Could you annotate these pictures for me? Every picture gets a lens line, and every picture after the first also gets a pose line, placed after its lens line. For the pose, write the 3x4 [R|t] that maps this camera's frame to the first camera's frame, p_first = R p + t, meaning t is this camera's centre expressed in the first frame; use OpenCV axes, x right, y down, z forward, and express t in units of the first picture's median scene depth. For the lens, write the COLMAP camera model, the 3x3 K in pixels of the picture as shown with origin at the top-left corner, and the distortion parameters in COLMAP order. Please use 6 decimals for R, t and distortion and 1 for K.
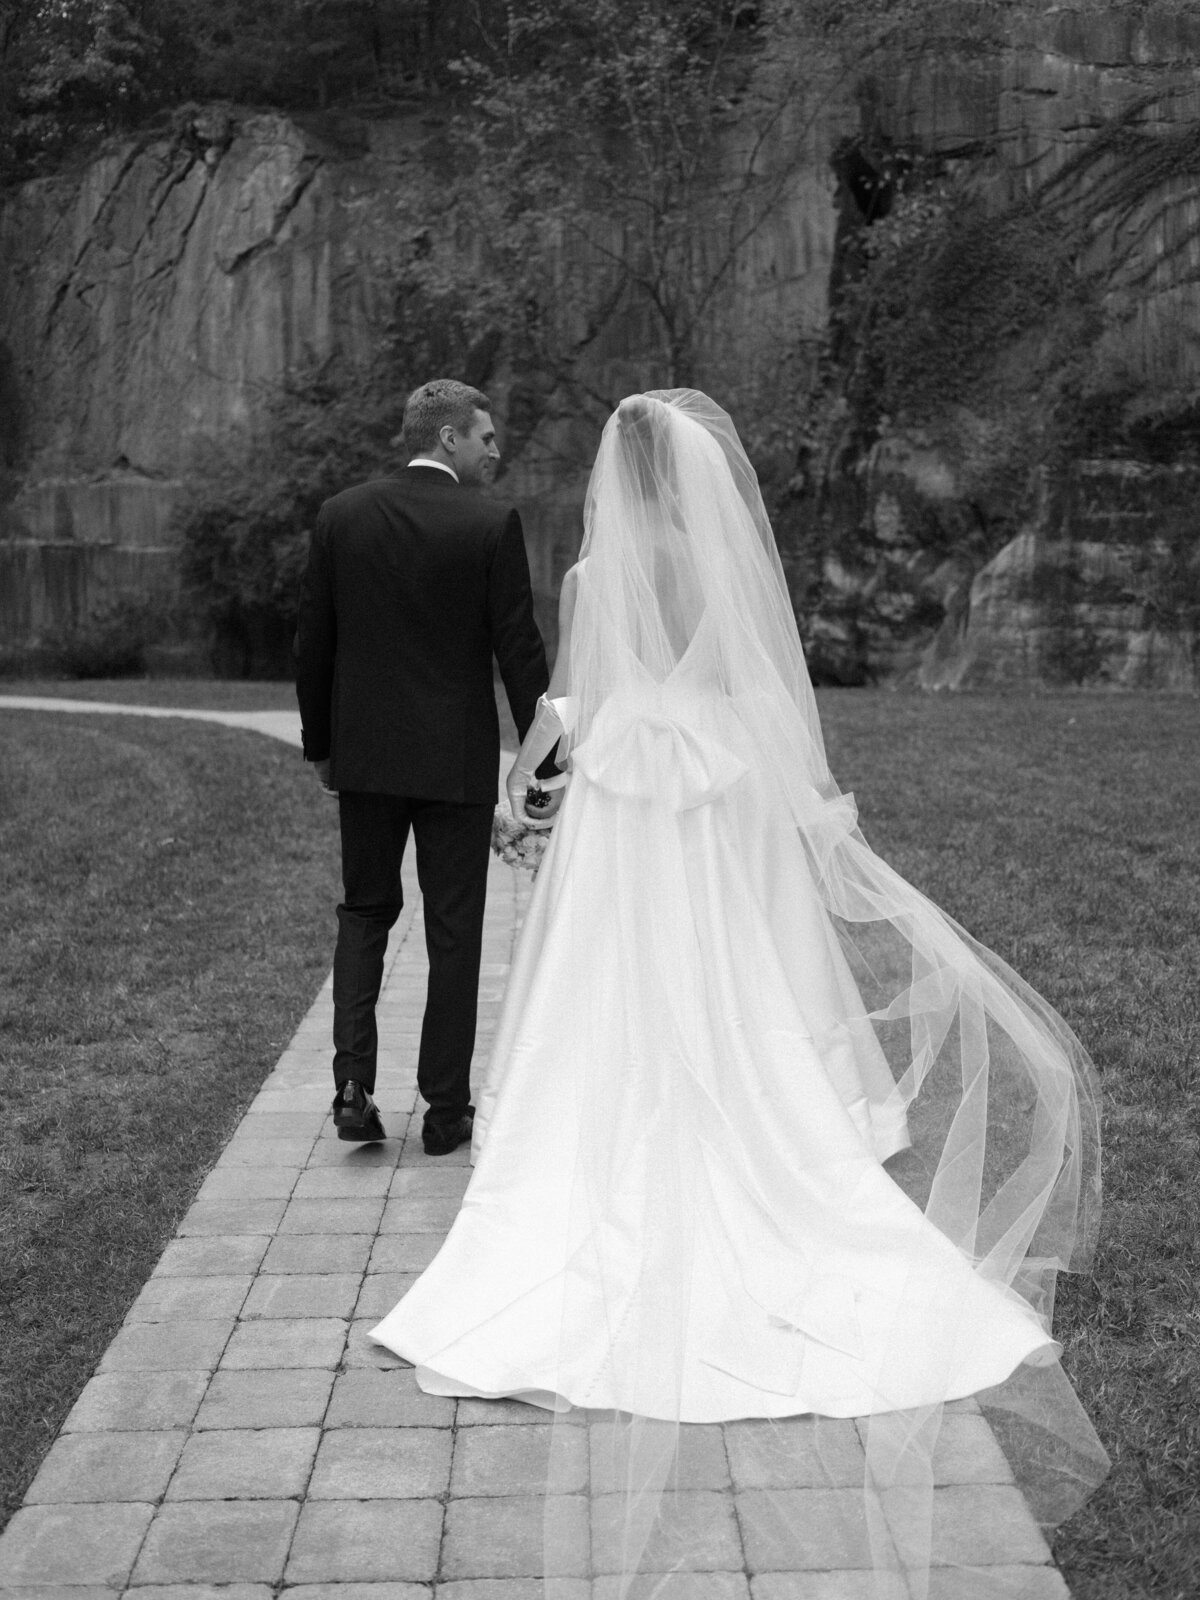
lens RADIAL K [[1849.7, 0, 600.0], [0, 1849.7, 800.0], [0, 0, 1]] dist [0.002772, -0.010530]
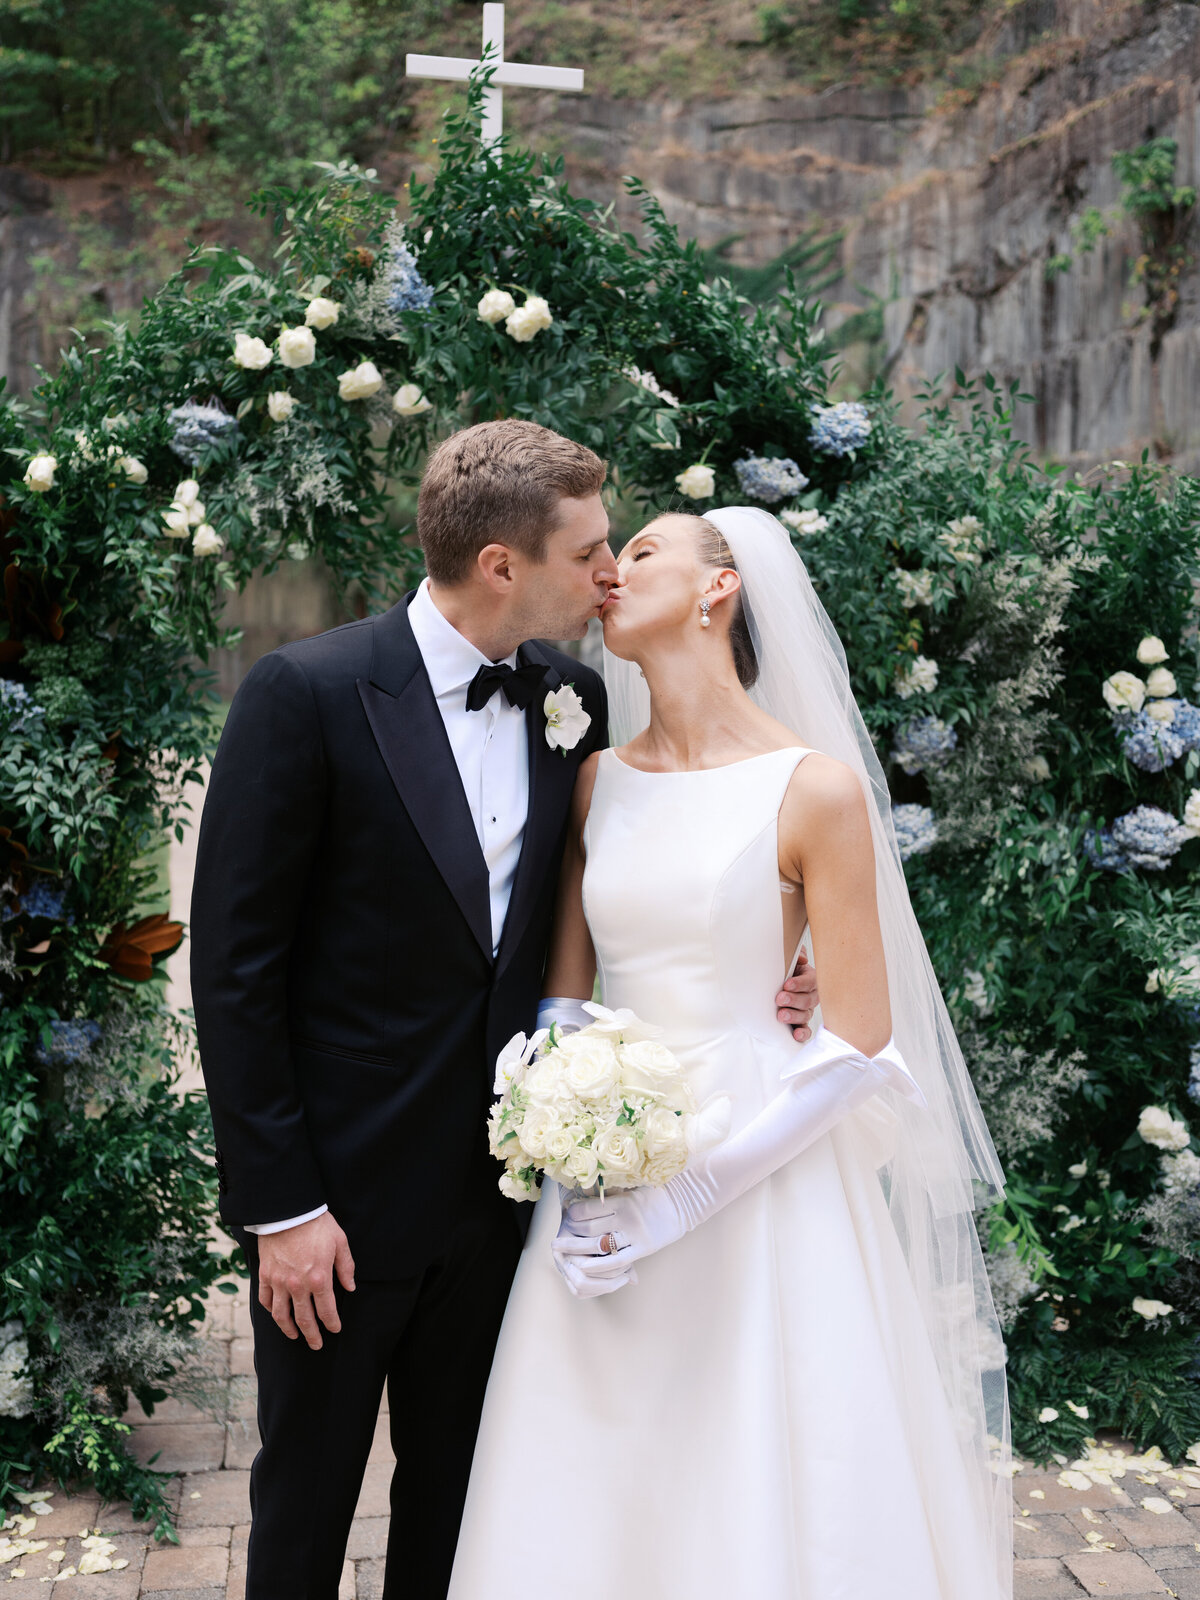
lens RADIAL K [[1849.7, 0, 600.0], [0, 1849.7, 800.0], [0, 0, 1]] dist [0.002772, -0.010530]
pose [[0.979755, 0.025358, 0.198588, -0.016135], [-0.022323, 0.999598, -0.017507, 0.008689], [-0.198952, 0.012720, 0.979927, -0.126122]]
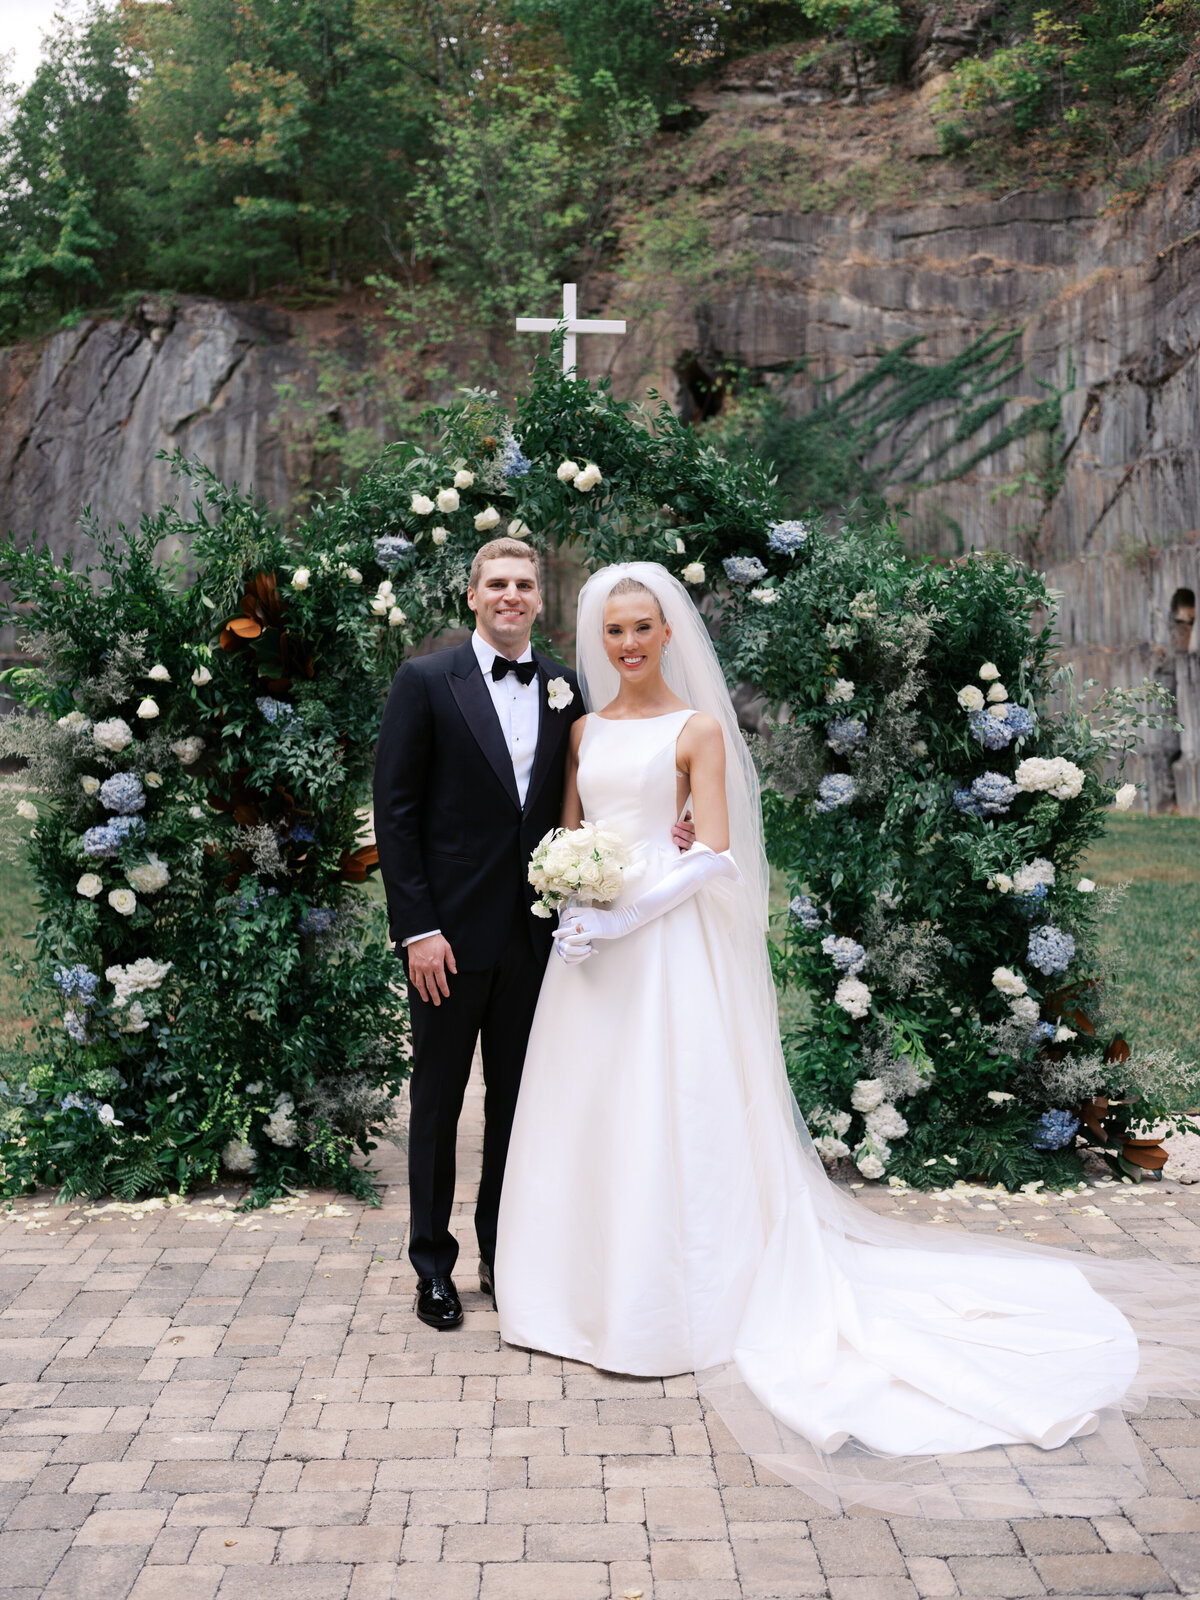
lens RADIAL K [[1821.0, 0, 599.9], [0, 1821.0, 828.4], [0, 0, 1]] dist [0.015776, -0.005468]
pose [[0.996768, 0.019481, 0.077941, -0.012406], [-0.015877, 0.998788, -0.046588, 0.017990], [-0.078755, 0.045200, 0.995869, -0.178075]]
